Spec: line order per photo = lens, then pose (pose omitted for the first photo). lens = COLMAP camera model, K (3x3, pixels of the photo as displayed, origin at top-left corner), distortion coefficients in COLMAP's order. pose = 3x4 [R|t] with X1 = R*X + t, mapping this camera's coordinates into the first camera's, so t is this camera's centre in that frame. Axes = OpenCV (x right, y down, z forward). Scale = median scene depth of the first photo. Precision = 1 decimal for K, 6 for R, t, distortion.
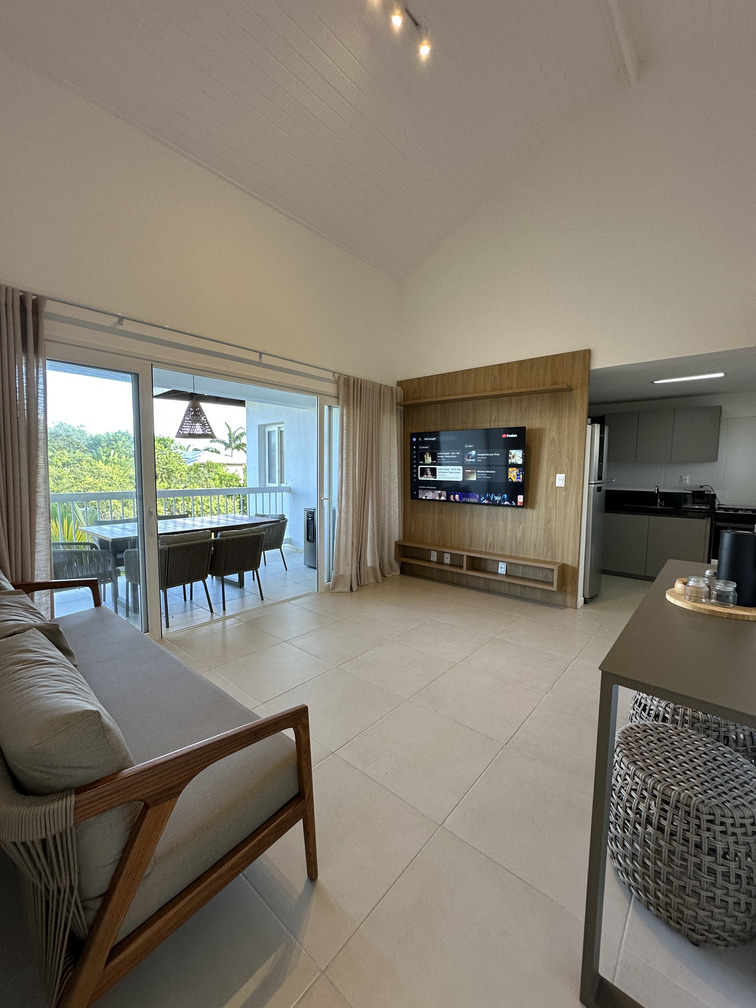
lens RADIAL K [[402.1, 0, 378.0], [0, 402.1, 504.0], [0, 0, 1]] dist [-0.001833, 0.000578]
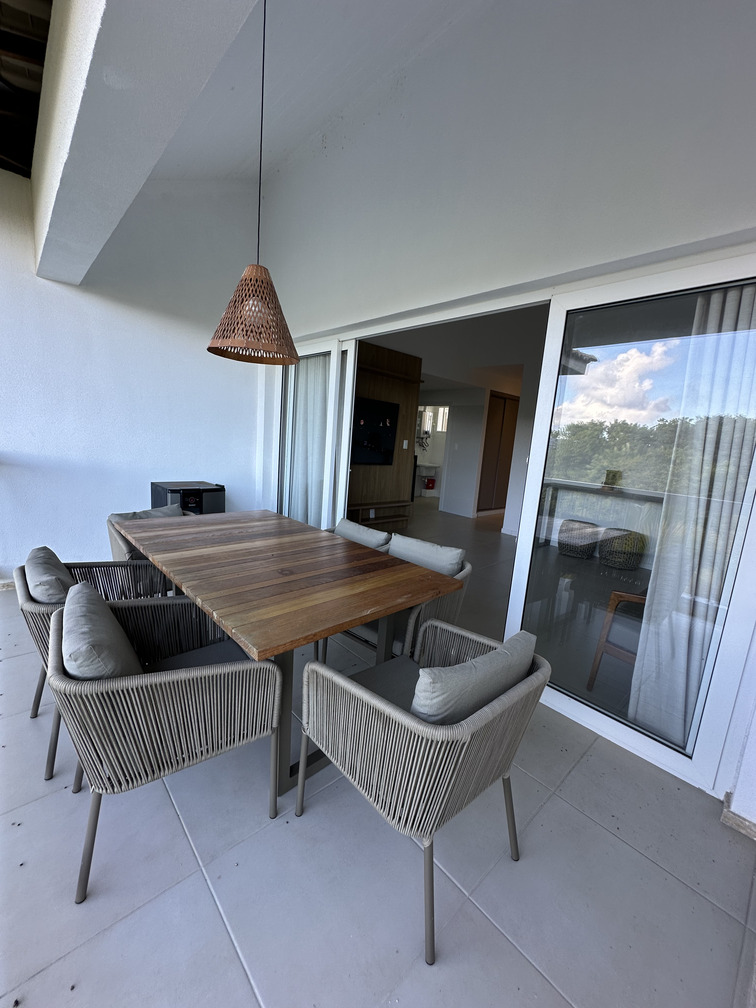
lens RADIAL K [[402.1, 0, 378.0], [0, 402.1, 504.0], [0, 0, 1]] dist [-0.001833, 0.000578]
pose [[0.116563, -0.165695, 0.979264, -0.838177], [0.010346, 0.986134, 0.165626, -0.072429], [-0.993129, -0.009174, 0.116661, 0.759216]]
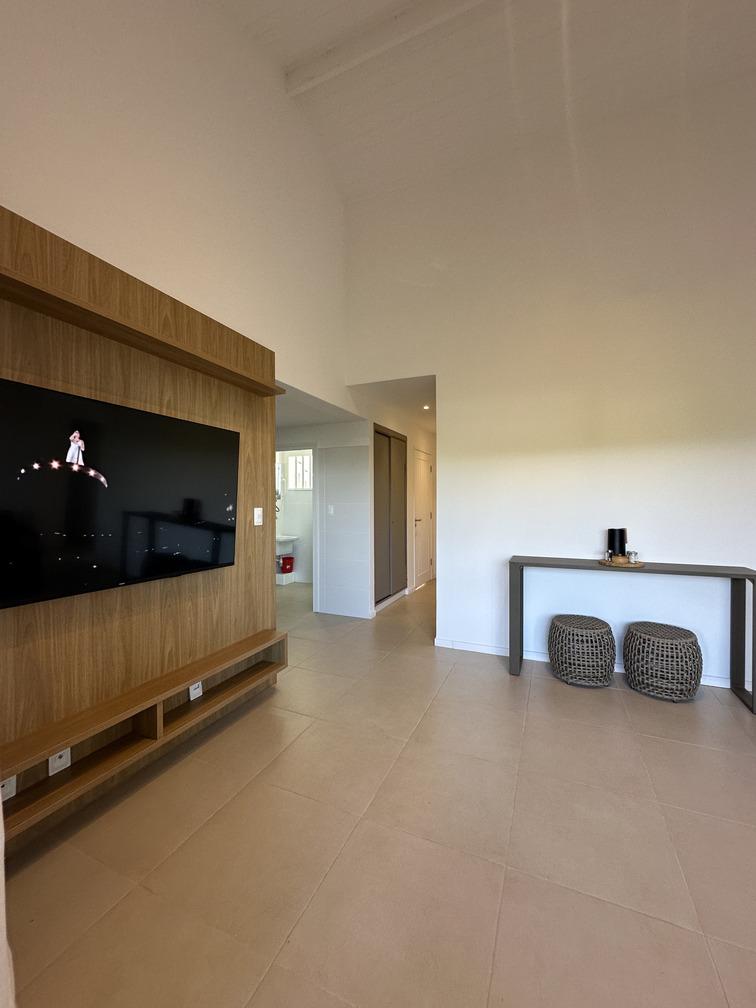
lens RADIAL K [[402.1, 0, 378.0], [0, 402.1, 504.0], [0, 0, 1]] dist [-0.001833, 0.000578]
pose [[-0.293730, -0.015505, 0.955763, -0.240125], [0.081468, 0.995824, 0.041192, -0.076339], [-0.952410, 0.089963, -0.291241, 0.821764]]
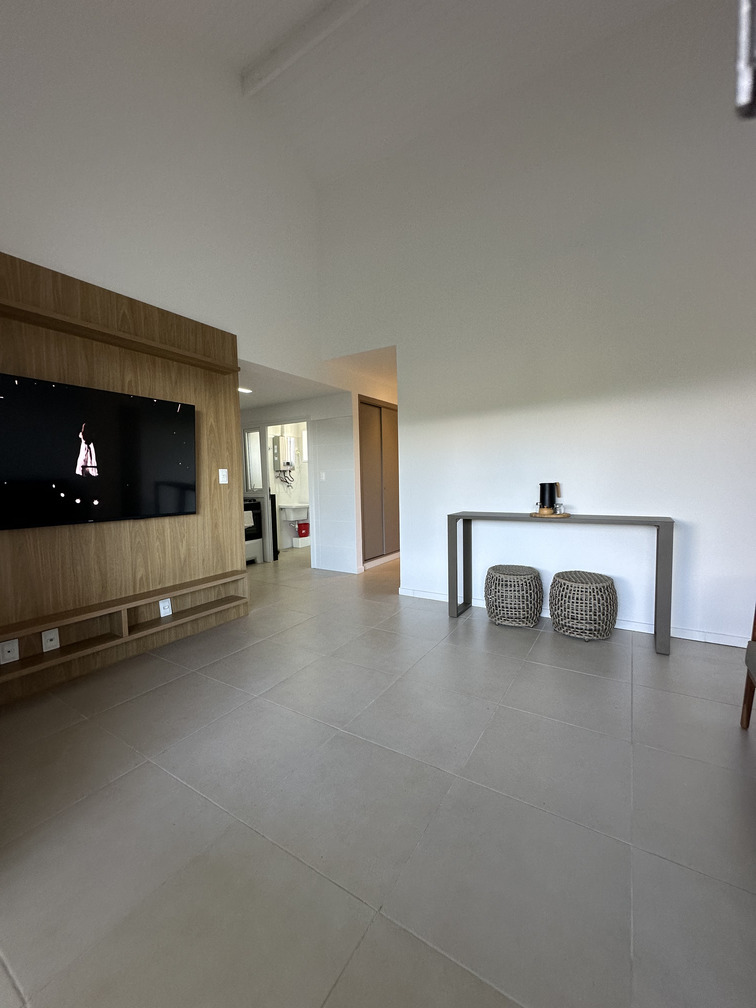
lens RADIAL K [[402.1, 0, 378.0], [0, 402.1, 504.0], [0, 0, 1]] dist [-0.001833, 0.000578]
pose [[-0.145948, -0.067355, 0.986997, -0.364467], [0.103937, 0.991114, 0.083006, -0.030504], [-0.983817, 0.114700, -0.137651, 0.655396]]
